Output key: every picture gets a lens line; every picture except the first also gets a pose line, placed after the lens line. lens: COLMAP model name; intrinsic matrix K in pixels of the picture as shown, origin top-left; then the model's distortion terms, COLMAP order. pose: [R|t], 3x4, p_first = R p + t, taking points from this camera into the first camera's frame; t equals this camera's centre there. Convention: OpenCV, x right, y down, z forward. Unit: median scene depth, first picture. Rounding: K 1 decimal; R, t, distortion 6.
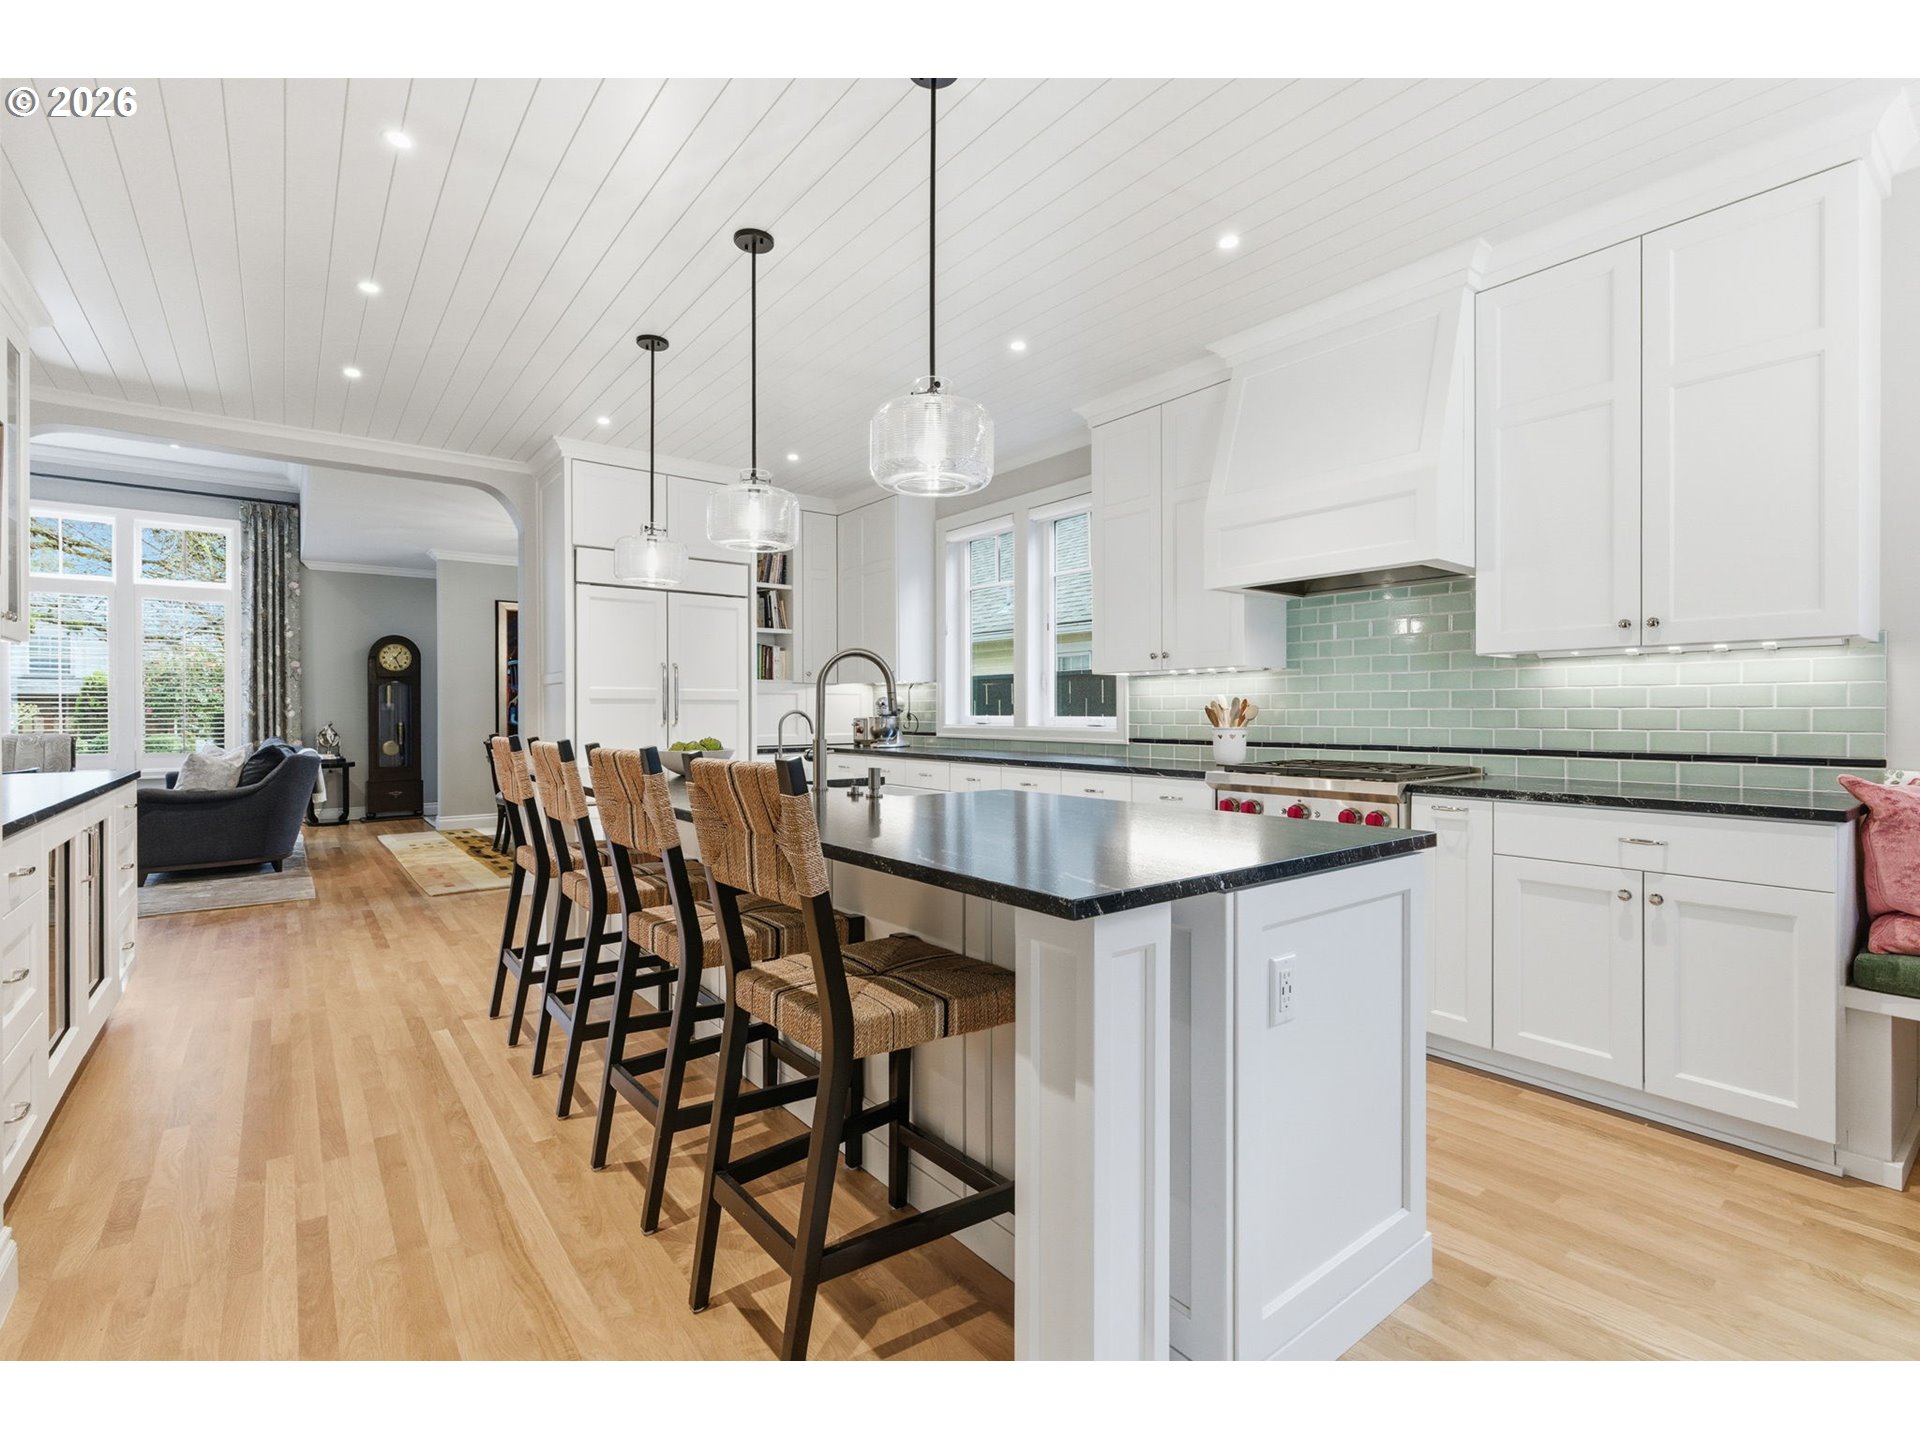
lens RADIAL K [[866.7, 0, 955.2], [0, 866.7, 710.5], [0, 0, 1]] dist [0.001037, 0.001387]
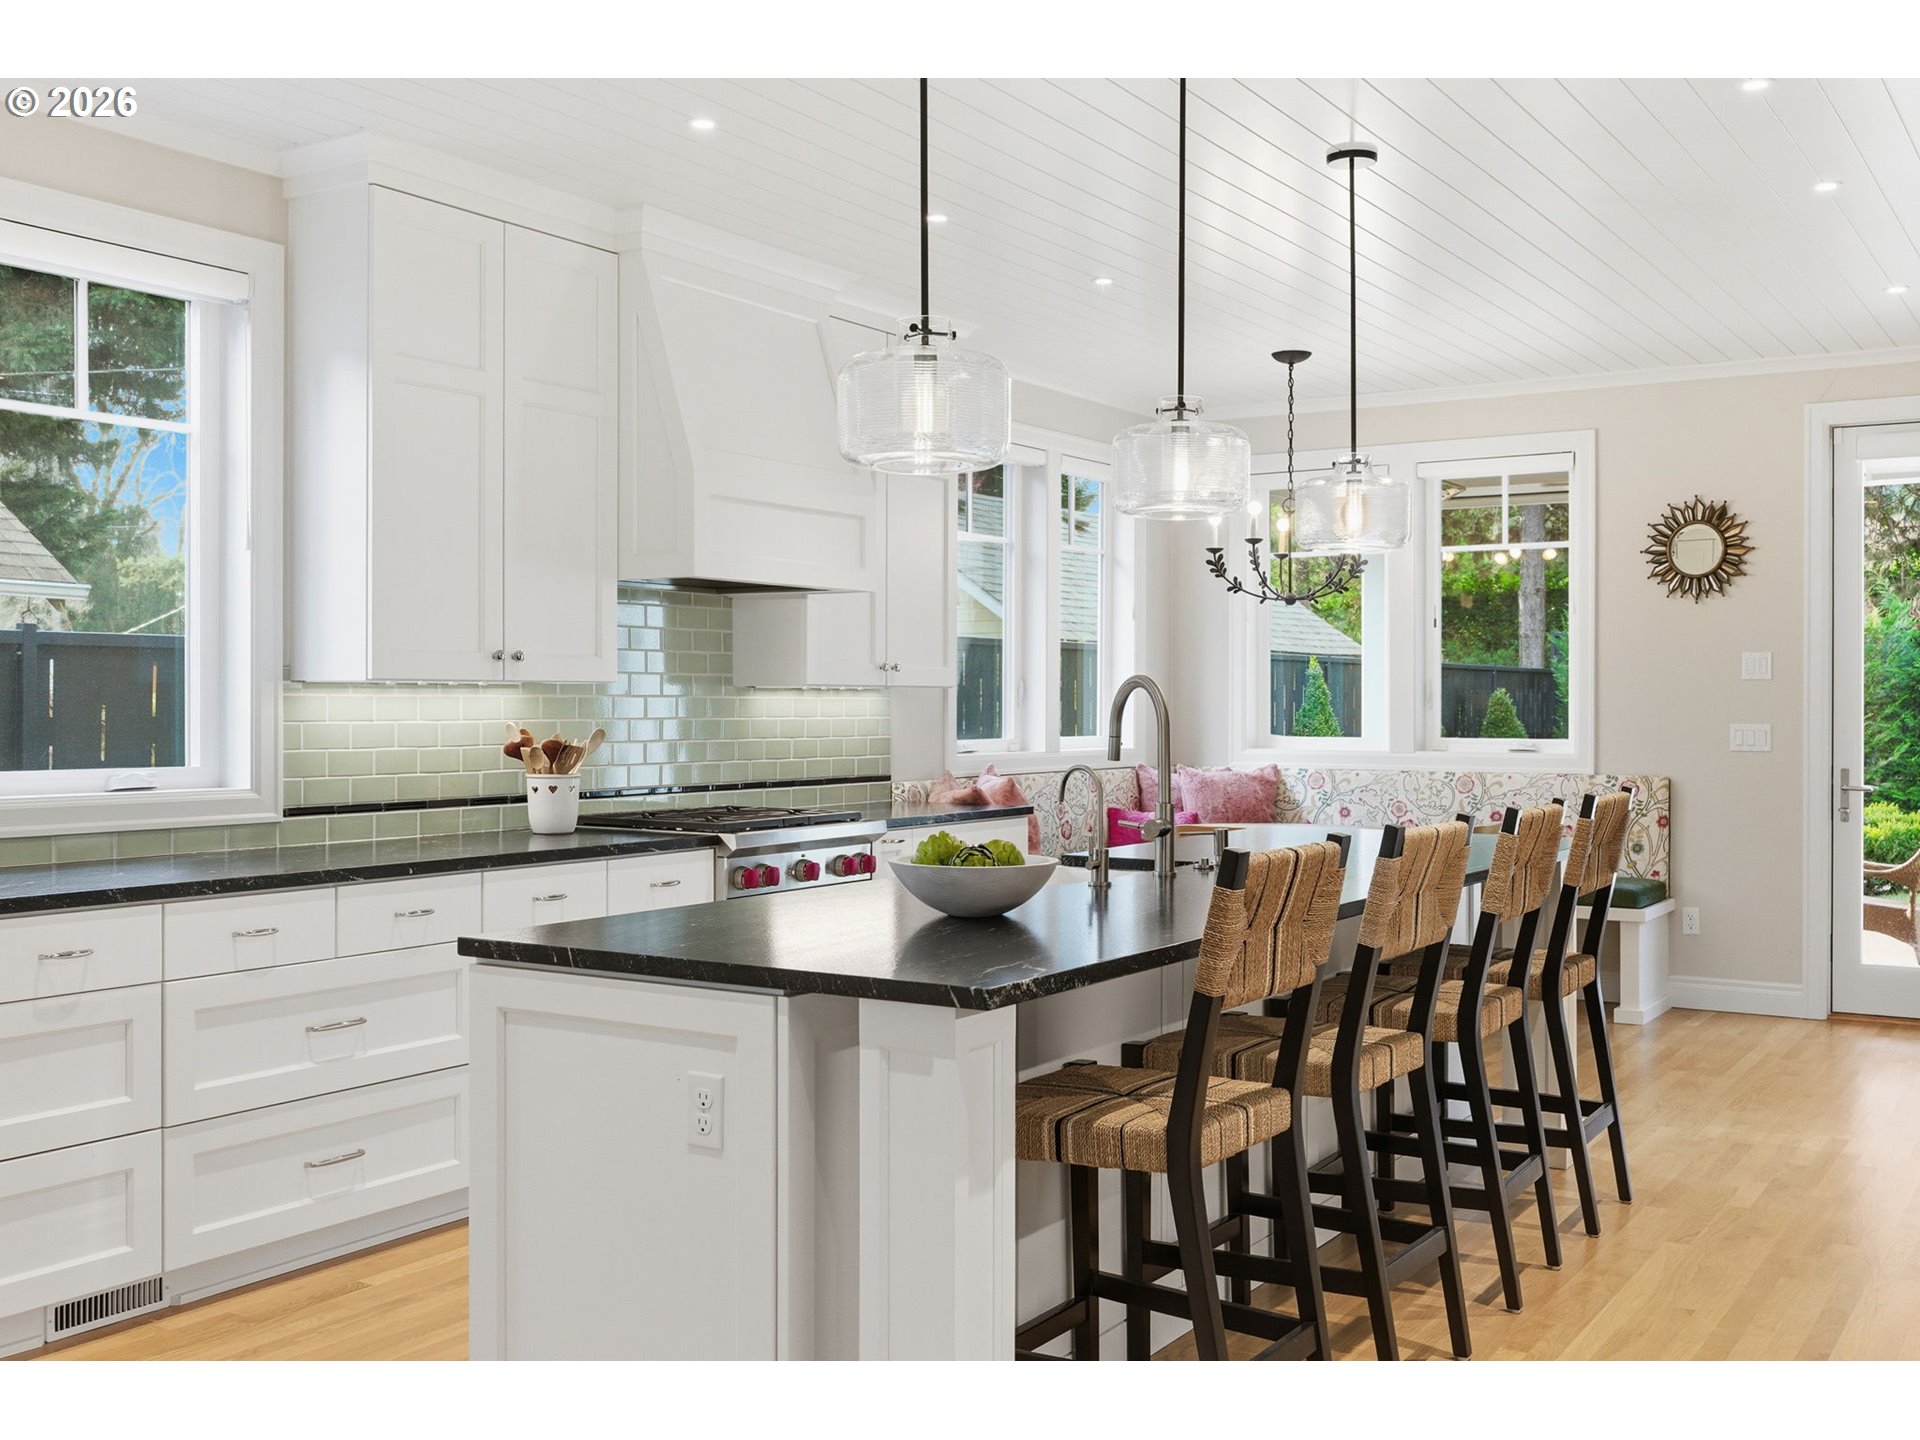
lens RADIAL K [[1891.2, 0, 960.0], [0, 1891.2, 720.0], [0, 0, 1]] dist [0.005818, 0.014630]
pose [[-0.334111, -0.006648, 0.942510, -0.934511], [-0.003165, 0.999977, 0.005931, -0.025136], [-0.942528, -0.001001, -0.334125, 1.000551]]
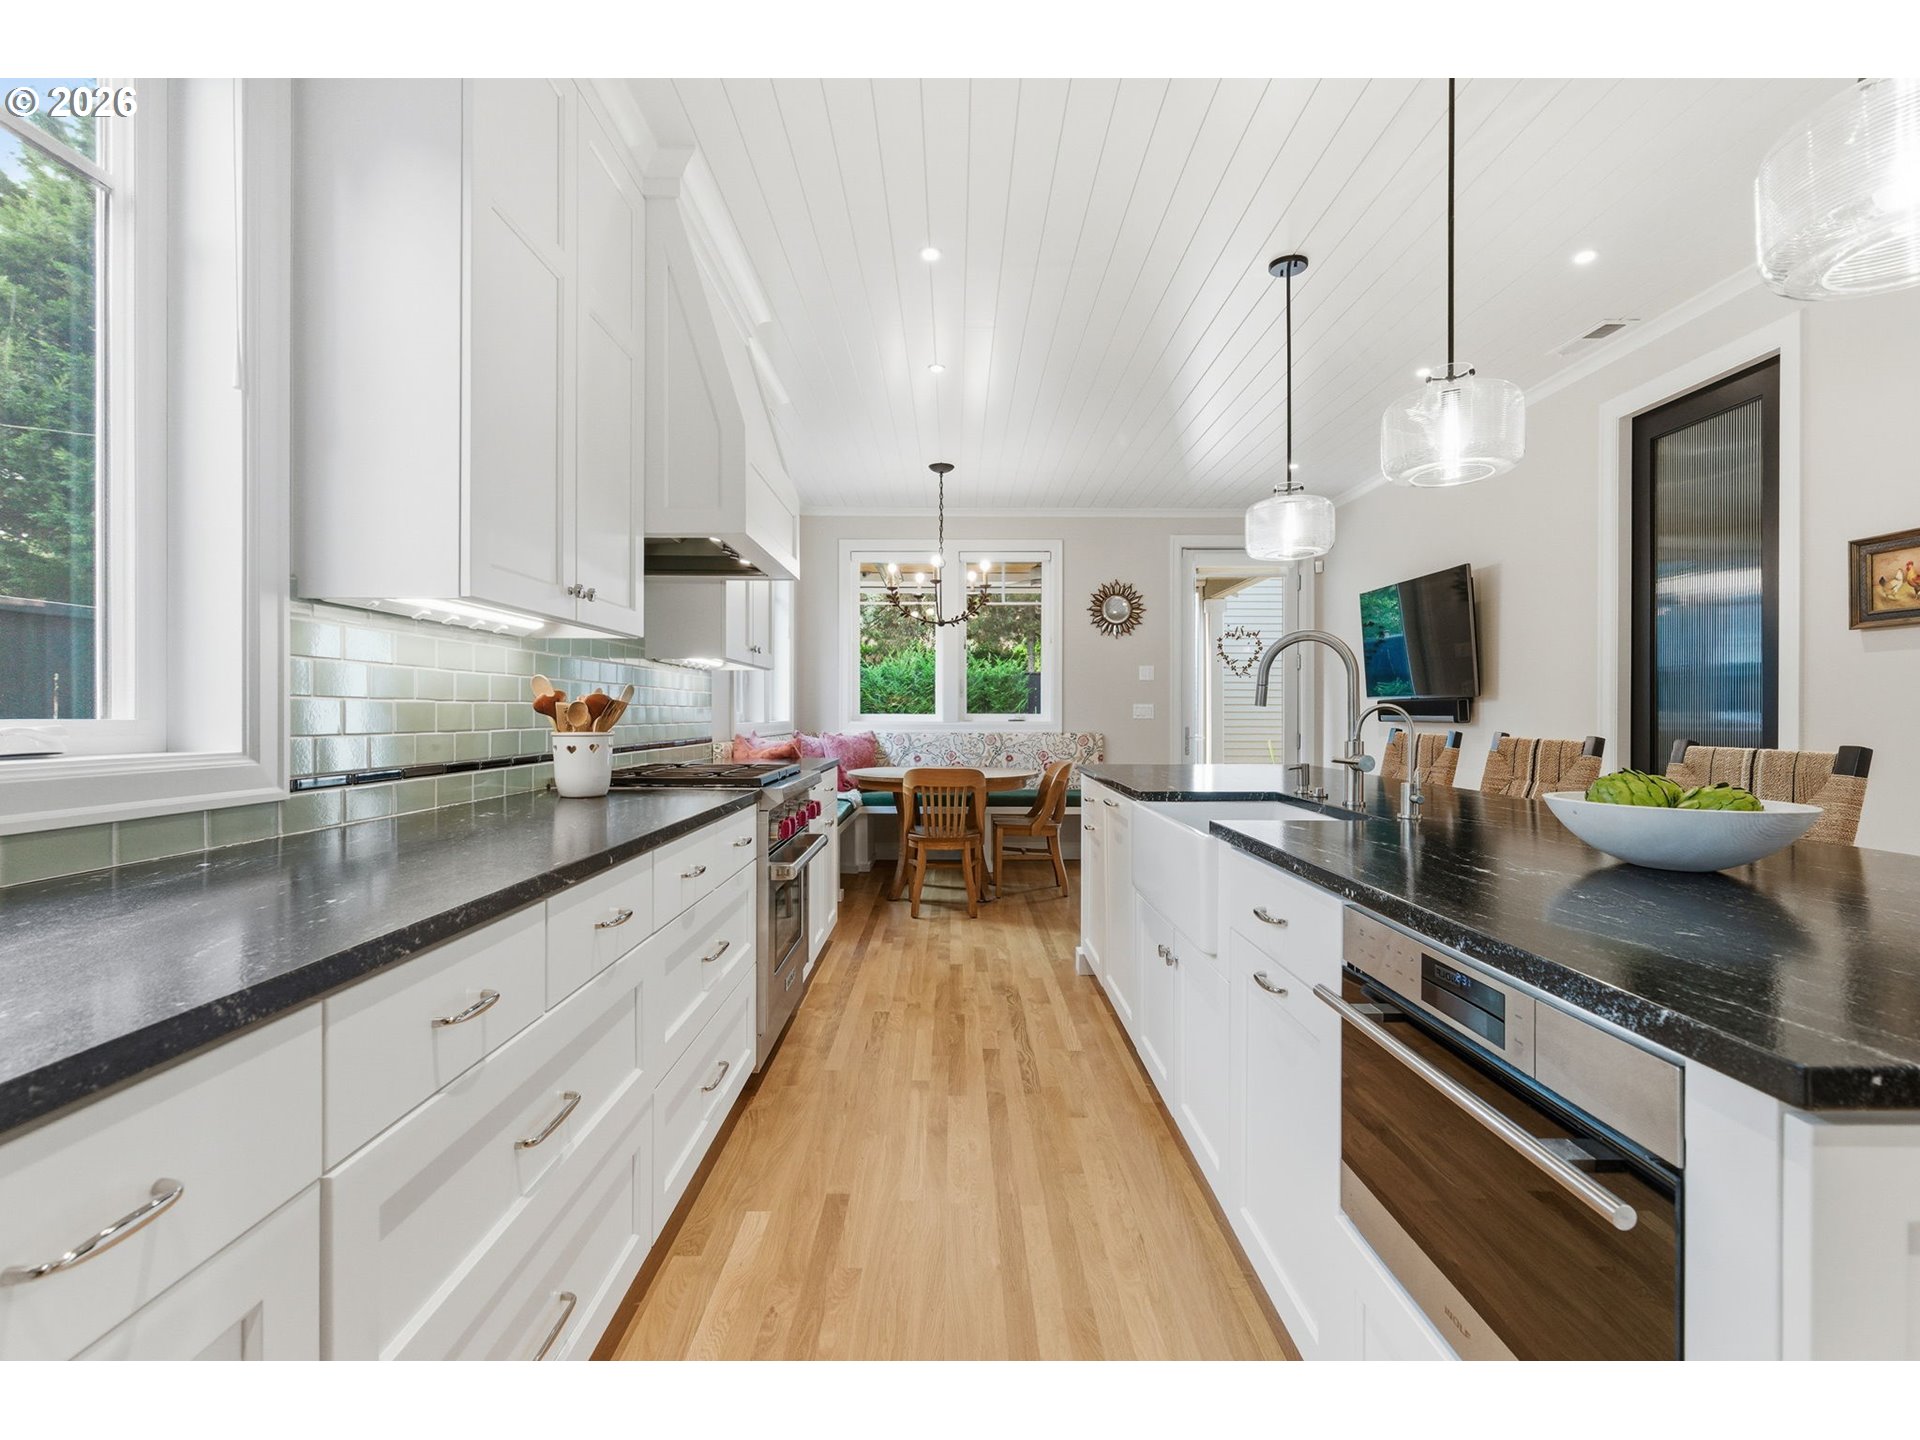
lens RADIAL K [[876.9, 0, 961.4], [0, 876.9, 720.7], [0, 0, 1]] dist [-0.000677, -0.000092]
pose [[-0.794868, -0.002196, 0.606779, -0.214365], [0.000690, 0.999990, 0.004523, 0.007791], [-0.606782, 0.004014, -0.794858, 1.116478]]
